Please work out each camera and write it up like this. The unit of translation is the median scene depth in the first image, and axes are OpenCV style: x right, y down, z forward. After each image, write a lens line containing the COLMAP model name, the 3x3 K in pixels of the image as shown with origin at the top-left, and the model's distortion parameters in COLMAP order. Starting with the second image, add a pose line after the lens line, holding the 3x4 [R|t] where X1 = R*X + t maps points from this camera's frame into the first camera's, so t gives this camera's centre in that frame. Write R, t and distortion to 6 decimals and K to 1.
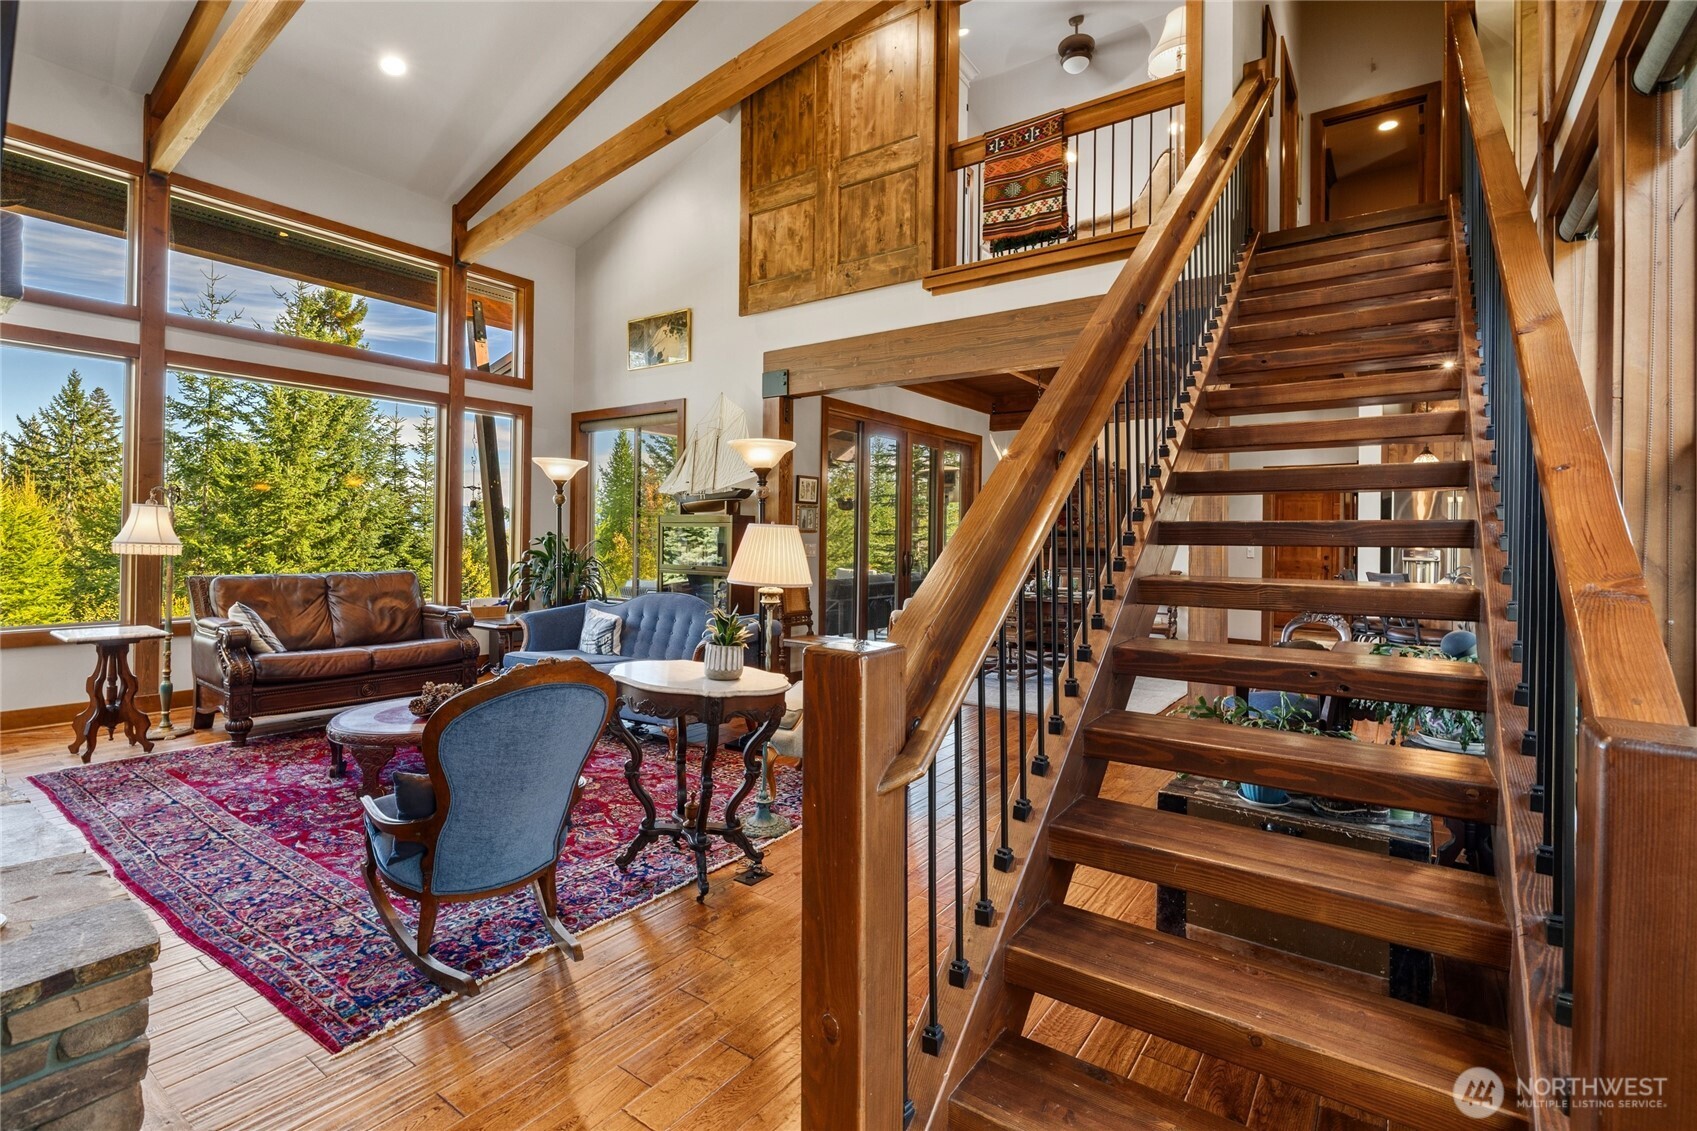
lens RADIAL K [[785.4, 0, 850.5], [0, 785.4, 539.6], [0, 0, 1]] dist [0.000787, -0.000190]
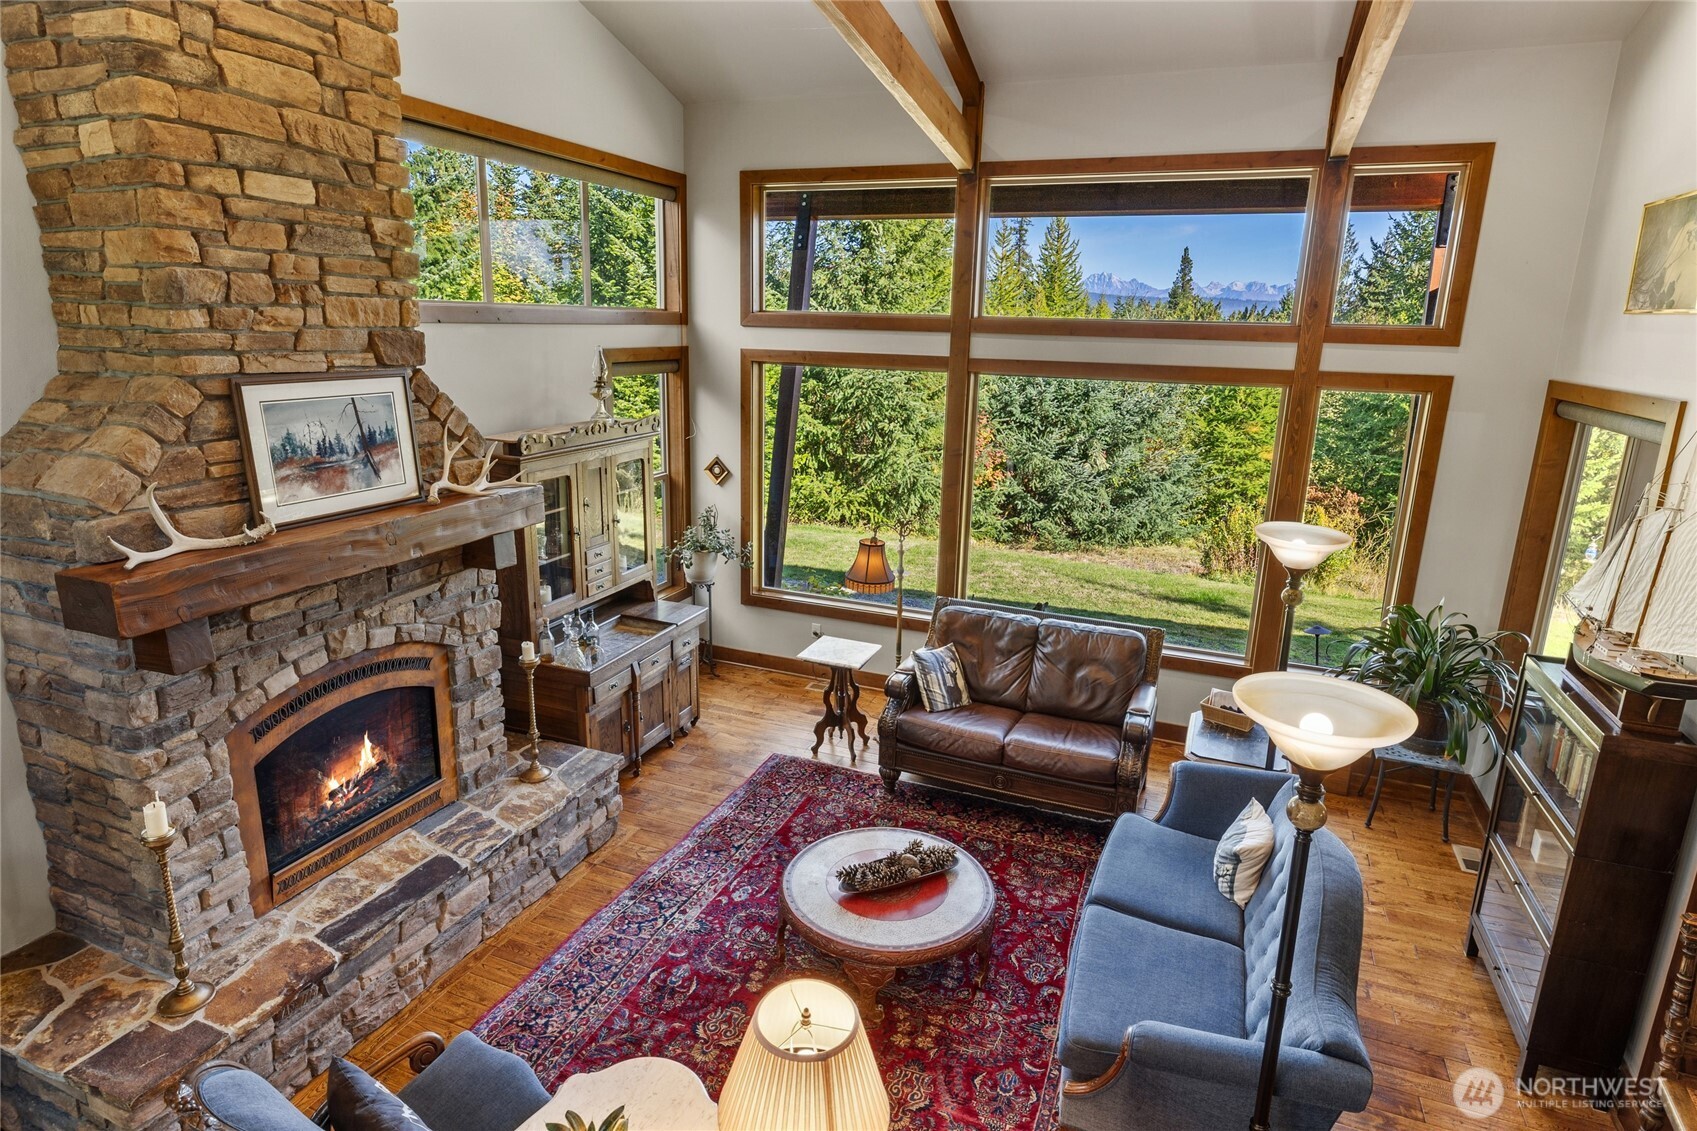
lens RADIAL K [[925.0, 0, 860.1], [0, 925.0, 563.7], [0, 0, 1]] dist [-0.004703, -0.001877]
pose [[0.235211, 0.242798, -0.941130, 0.294786], [-0.027712, 0.969577, 0.243211, -0.337793], [0.971549, -0.031126, 0.234784, 0.739936]]
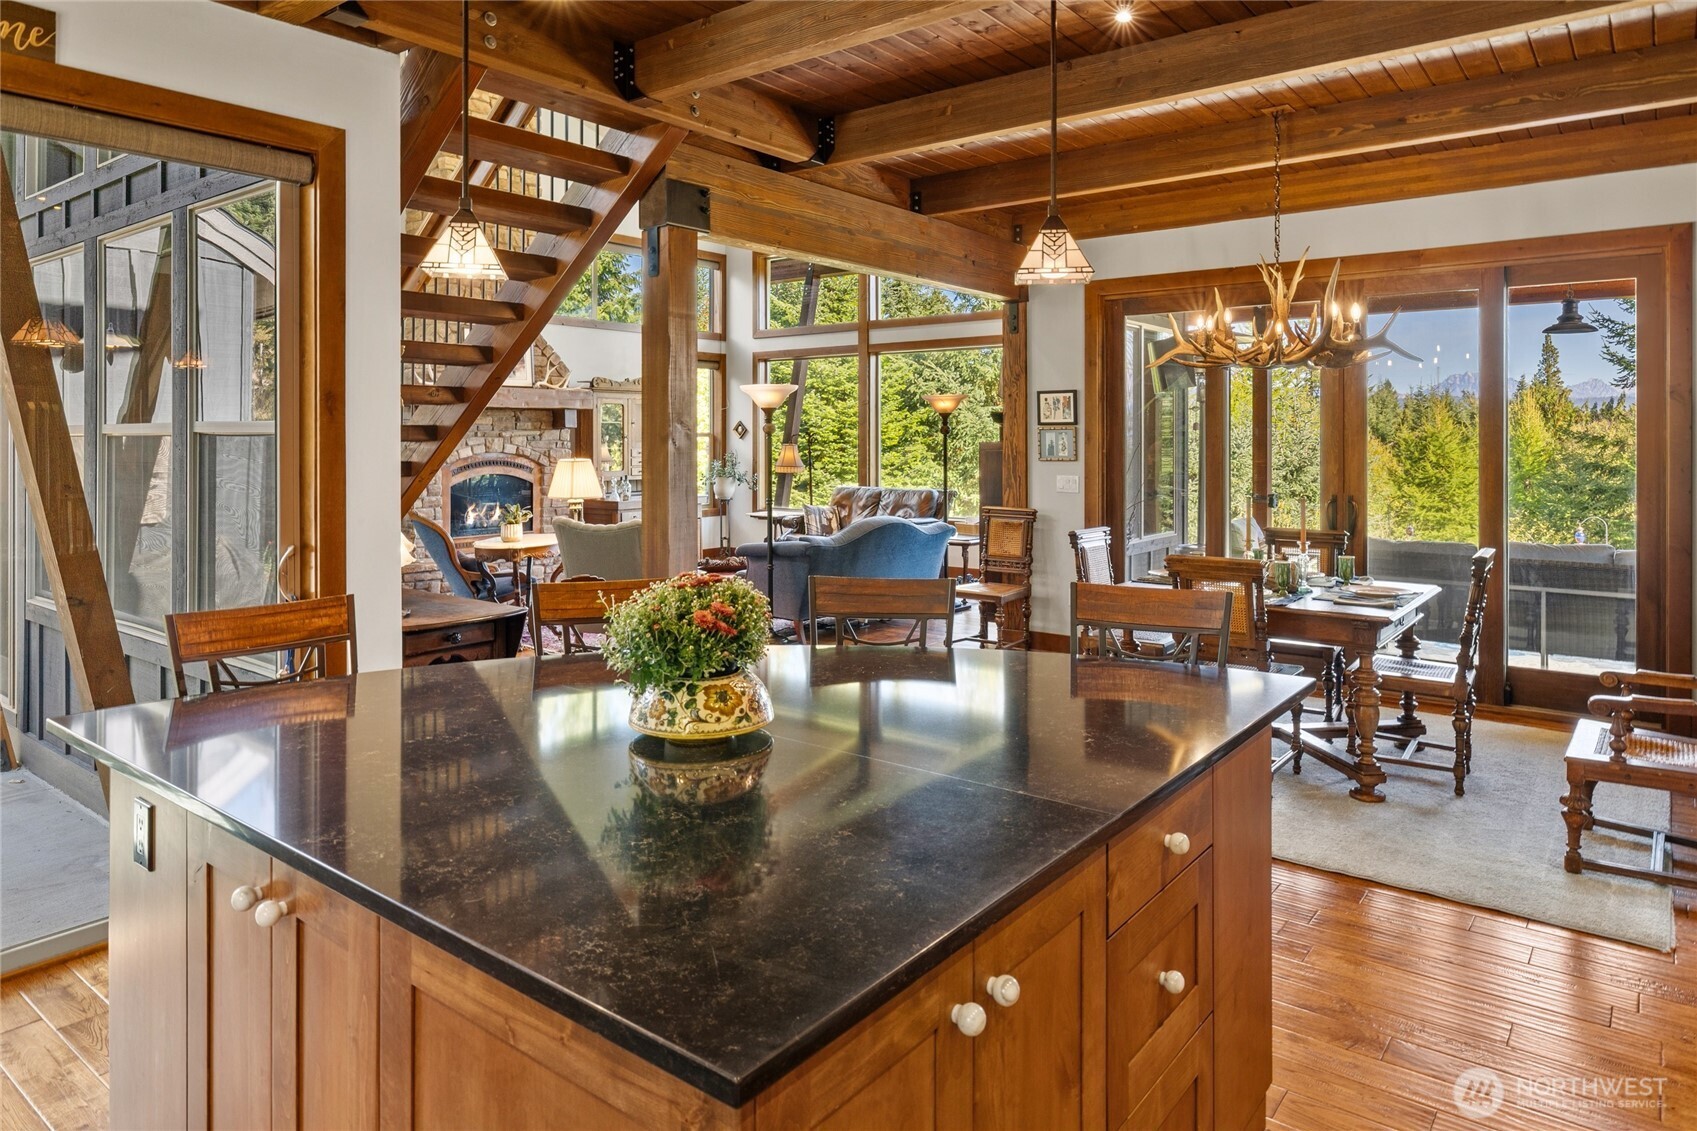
lens RADIAL K [[1052.9, 0, 863.0], [0, 1052.9, 493.4], [0, 0, 1]] dist [-0.002696, 0.001834]
pose [[-0.047891, 0.038435, -0.998113, 1.589643], [-0.003735, 0.999246, 0.038658, -0.028574], [0.998846, 0.005579, -0.047711, 1.366766]]
